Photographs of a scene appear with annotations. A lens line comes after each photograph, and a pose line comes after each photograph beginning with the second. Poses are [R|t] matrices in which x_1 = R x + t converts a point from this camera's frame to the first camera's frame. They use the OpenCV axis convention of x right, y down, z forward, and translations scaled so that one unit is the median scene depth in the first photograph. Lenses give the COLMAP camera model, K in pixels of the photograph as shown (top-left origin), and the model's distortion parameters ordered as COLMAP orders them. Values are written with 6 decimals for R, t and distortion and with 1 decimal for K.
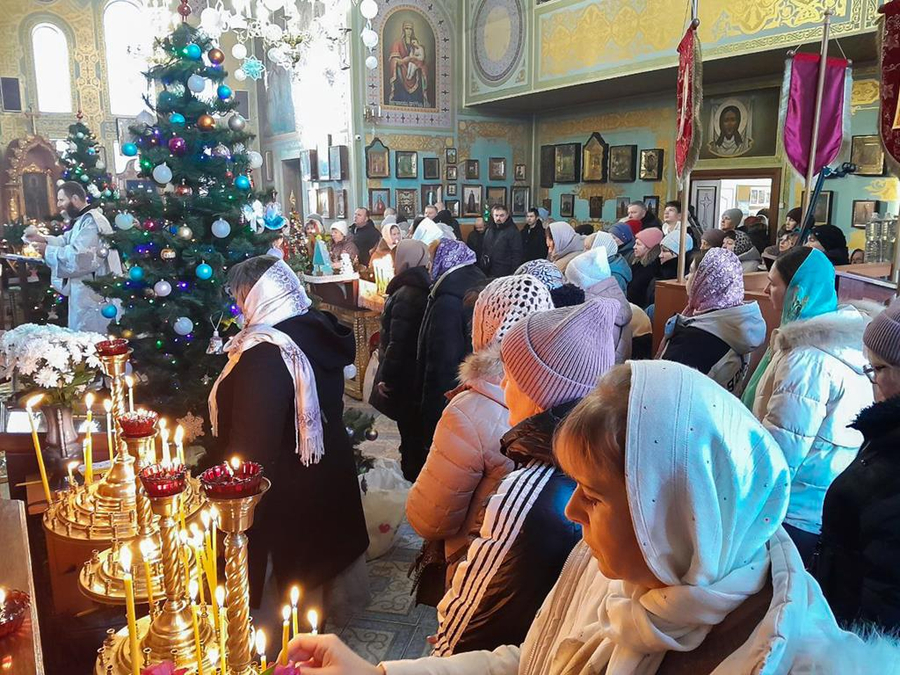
lens RADIAL K [[731.5, 0, 446.8], [0, 731.5, 342.0], [0, 0, 1]] dist [0.070511, -0.136674]
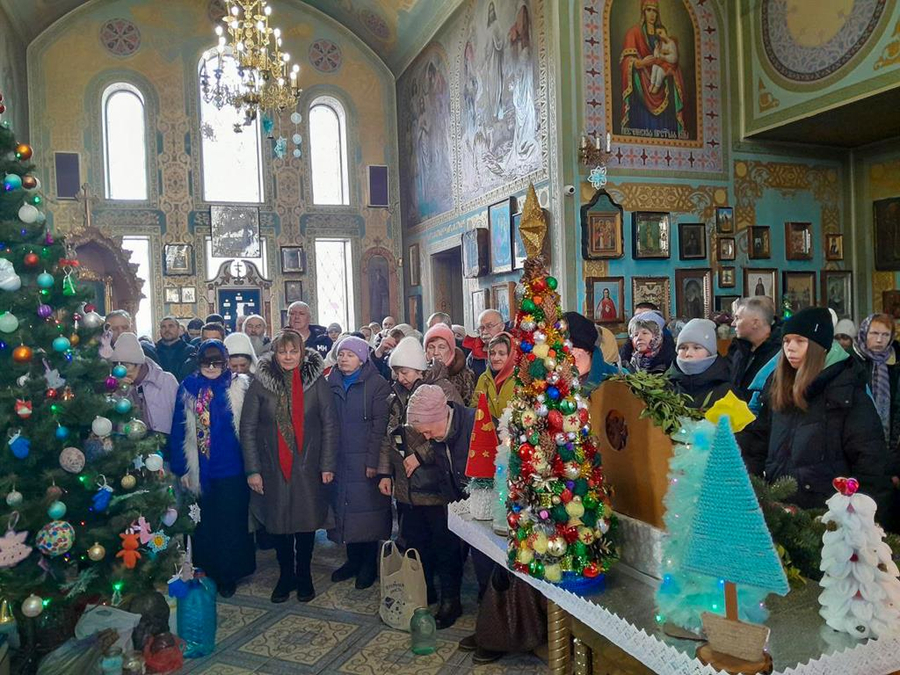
lens RADIAL K [[720.7, 0, 450.0], [0, 720.7, 337.5], [0, 0, 1]] dist [0.014580, -0.045665]
pose [[0.983219, -0.024314, -0.180804, -0.107202], [-0.006219, 0.986036, -0.166417, -0.069929], [0.182326, 0.164749, 0.969338, 0.440986]]
